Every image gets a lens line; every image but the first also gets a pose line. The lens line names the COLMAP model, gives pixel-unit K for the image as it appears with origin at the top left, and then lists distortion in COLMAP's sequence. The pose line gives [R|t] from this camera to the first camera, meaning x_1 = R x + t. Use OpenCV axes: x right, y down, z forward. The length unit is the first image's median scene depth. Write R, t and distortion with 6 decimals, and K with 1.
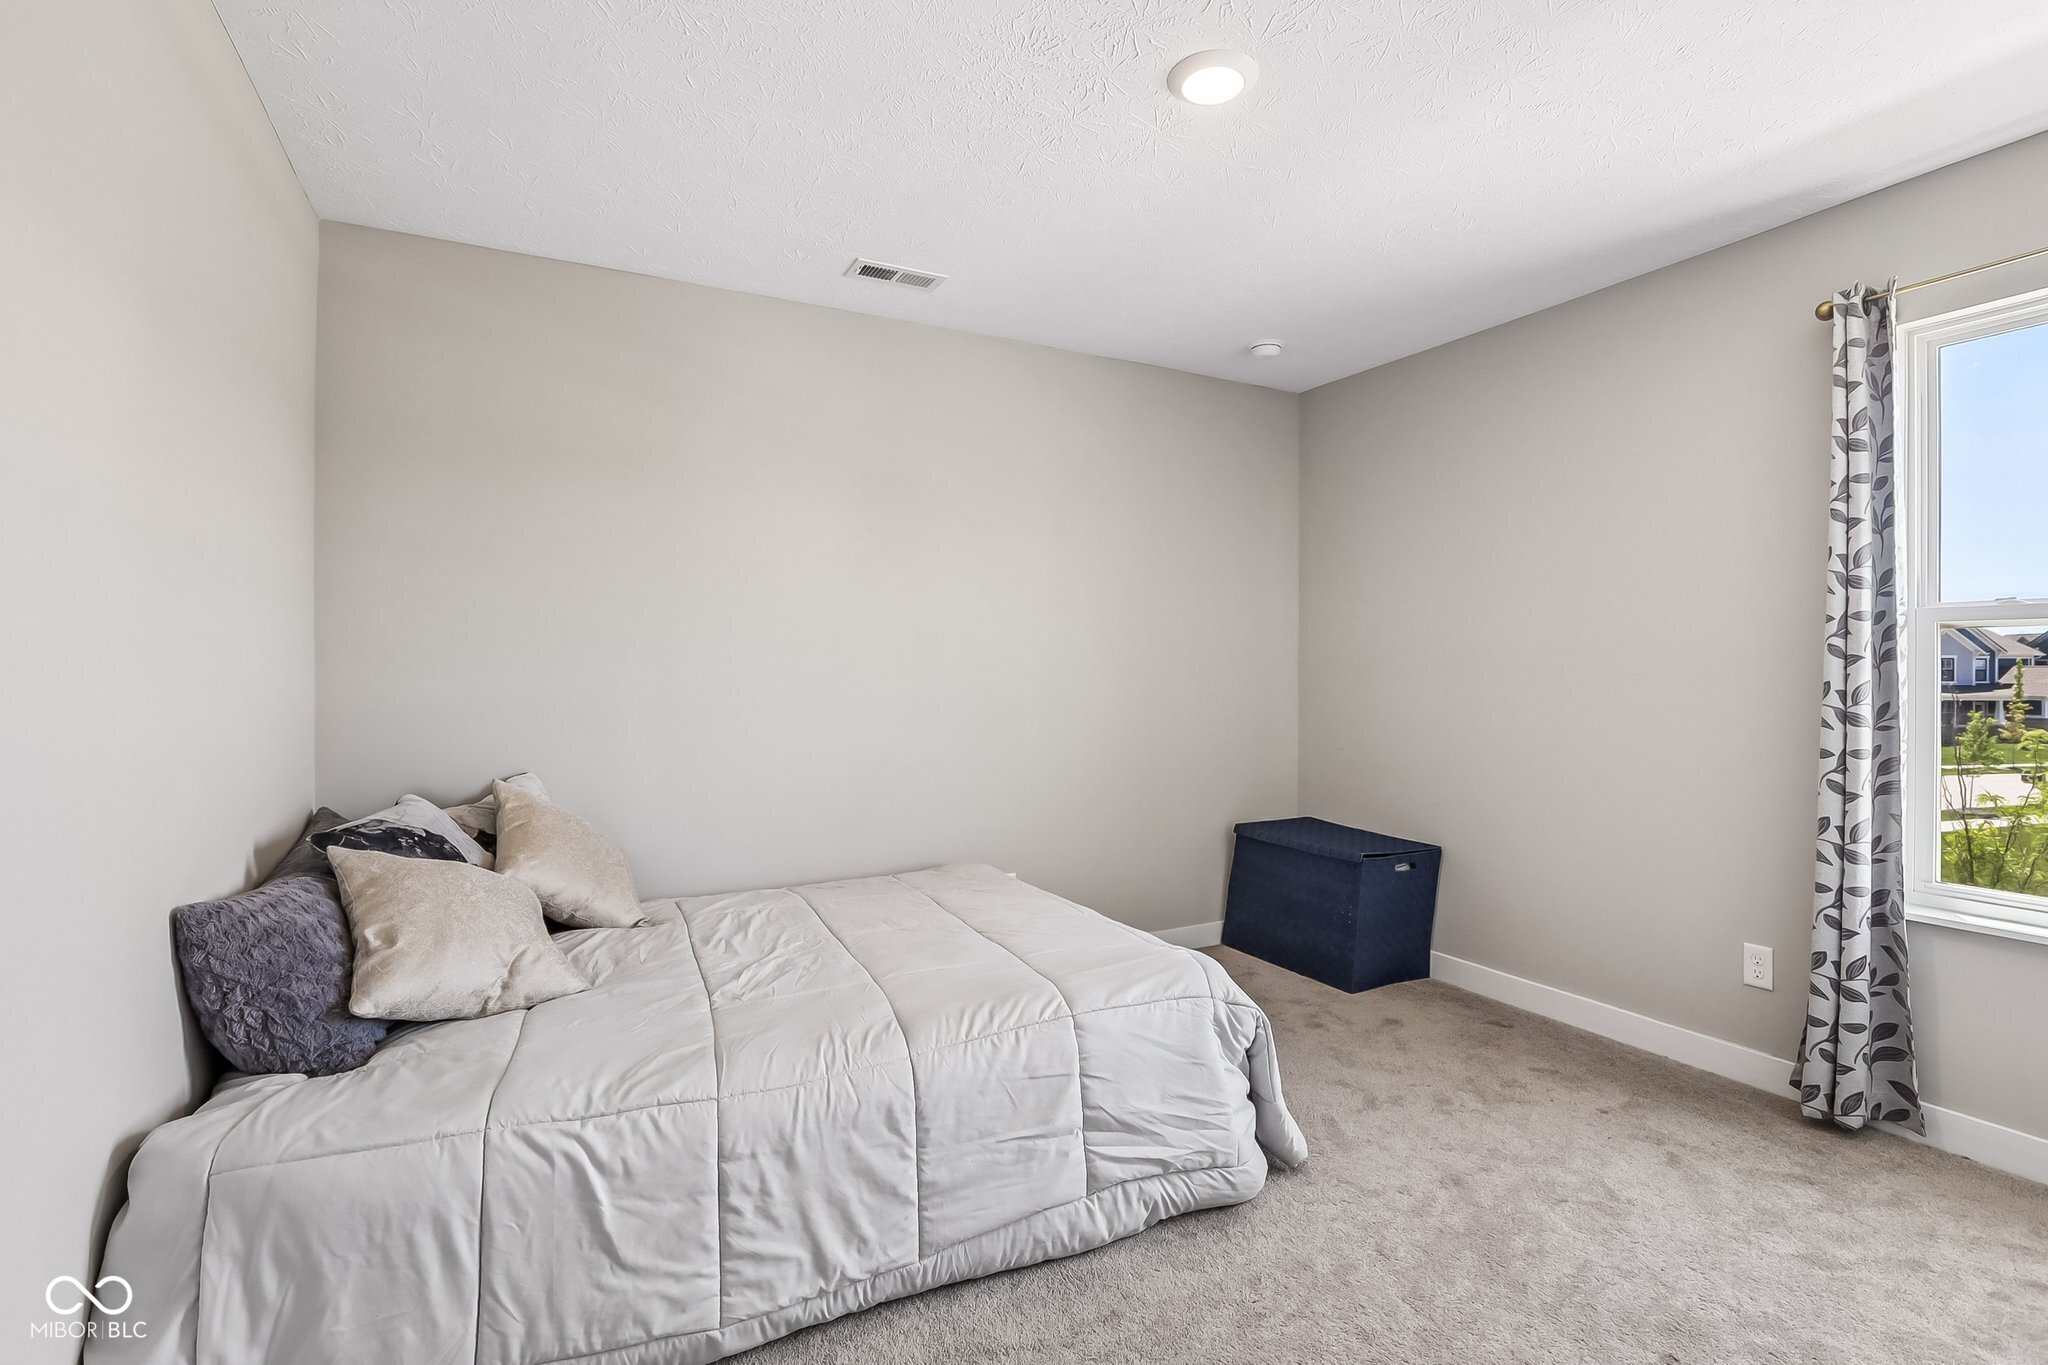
lens RADIAL K [[936.8, 0, 1025.6], [0, 936.8, 670.5], [0, 0, 1]] dist [-0.054237, 0.017070]
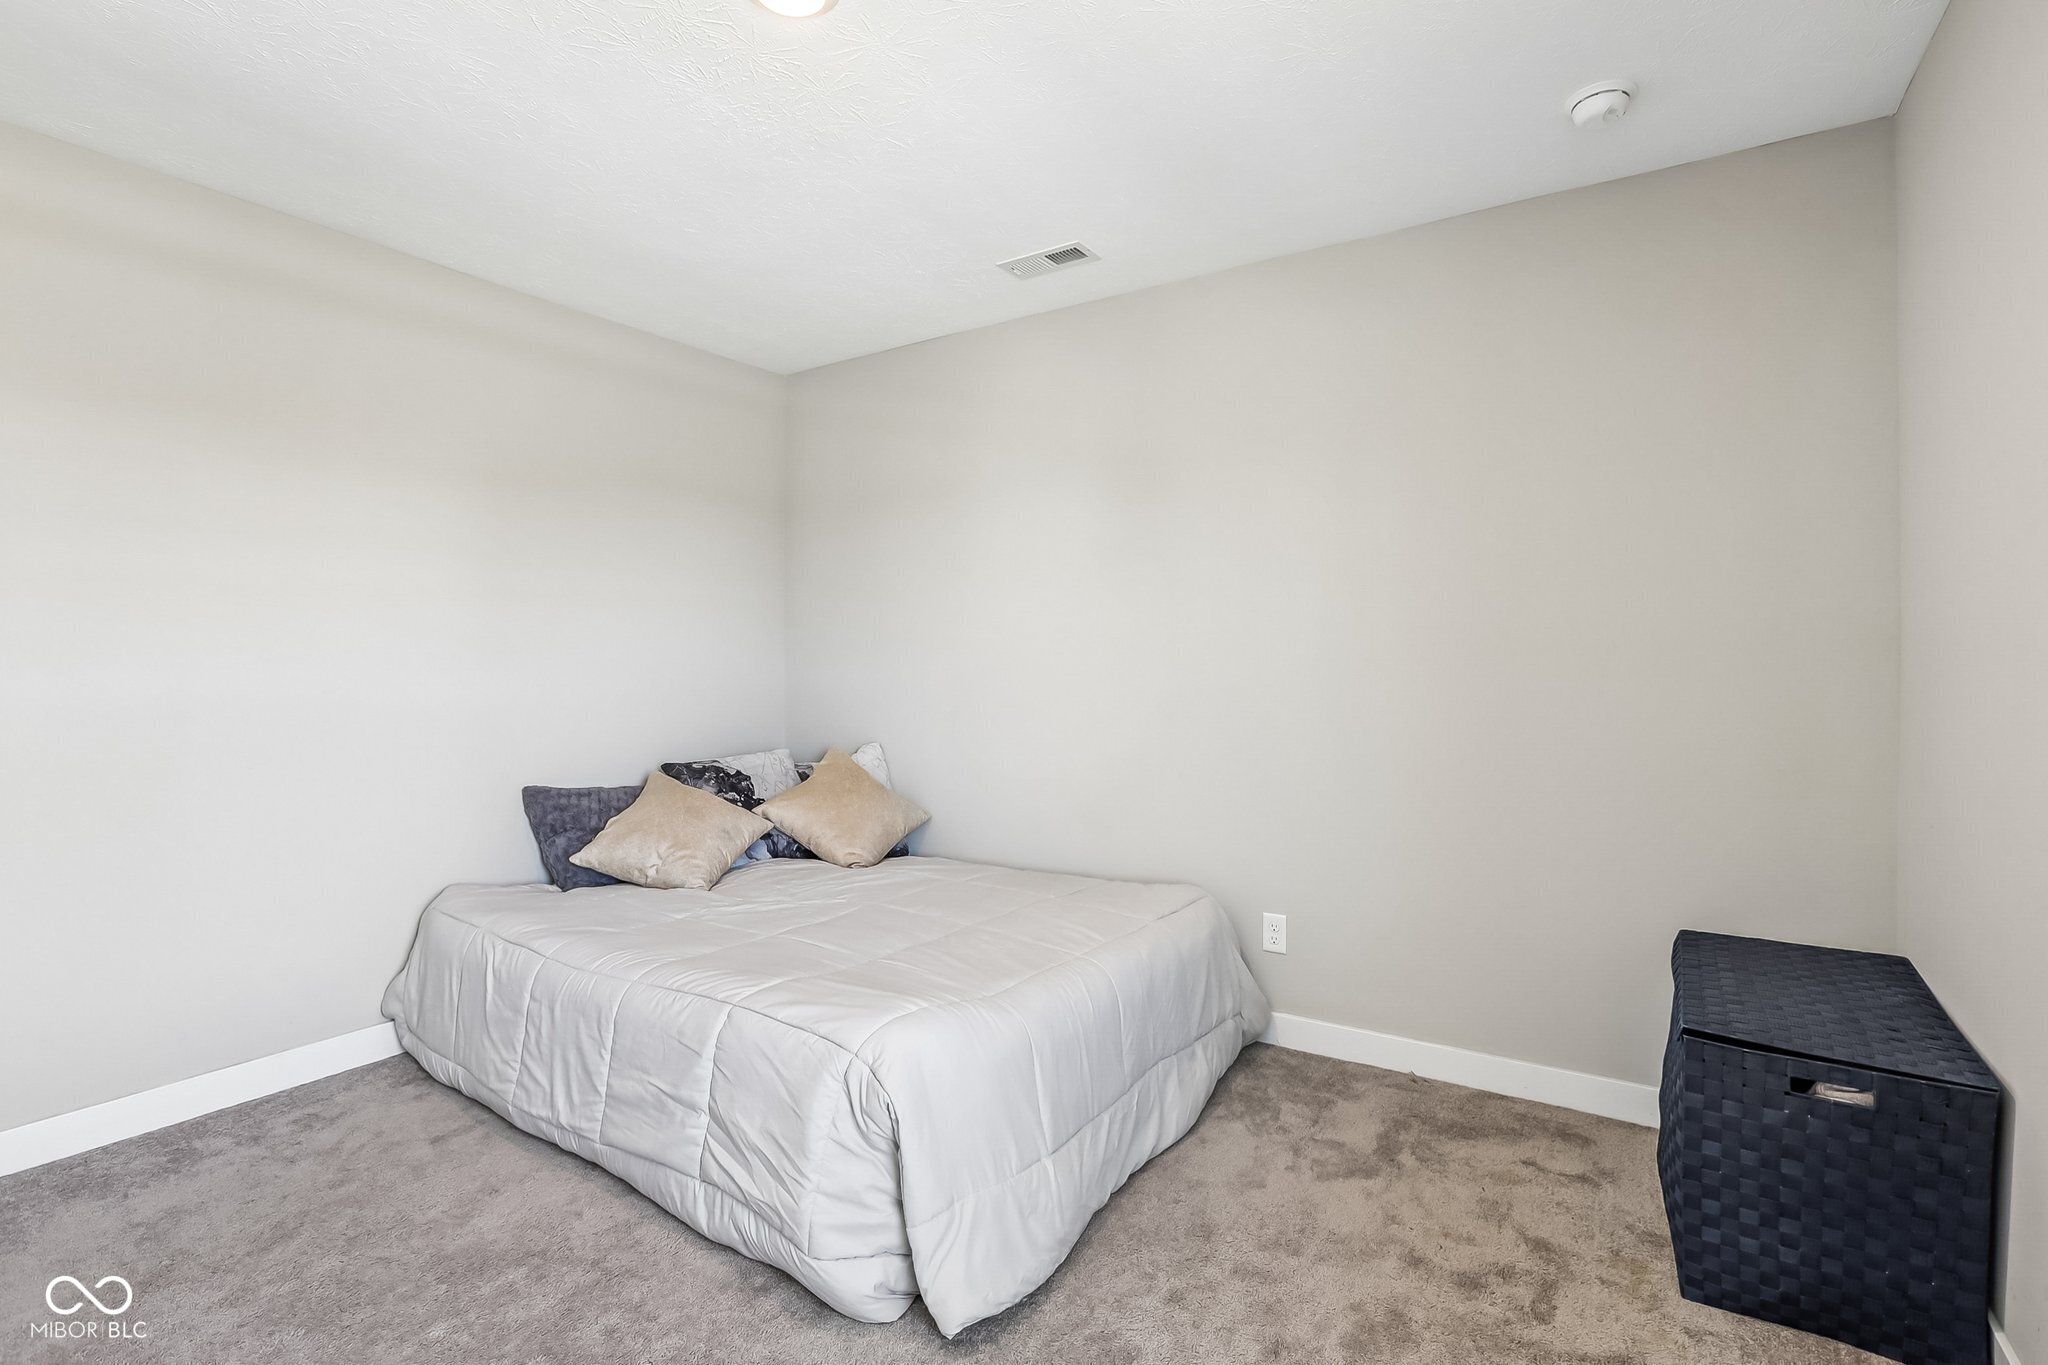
lens RADIAL K [[936.8, 0, 1029.0], [0, 936.8, 672.7], [0, 0, 1]] dist [-0.054237, 0.017070]
pose [[0.504508, 0.013105, -0.863308, 1.246321], [-0.008462, 0.999912, 0.010234, -0.003214], [0.863366, 0.002142, 0.504574, 0.893526]]
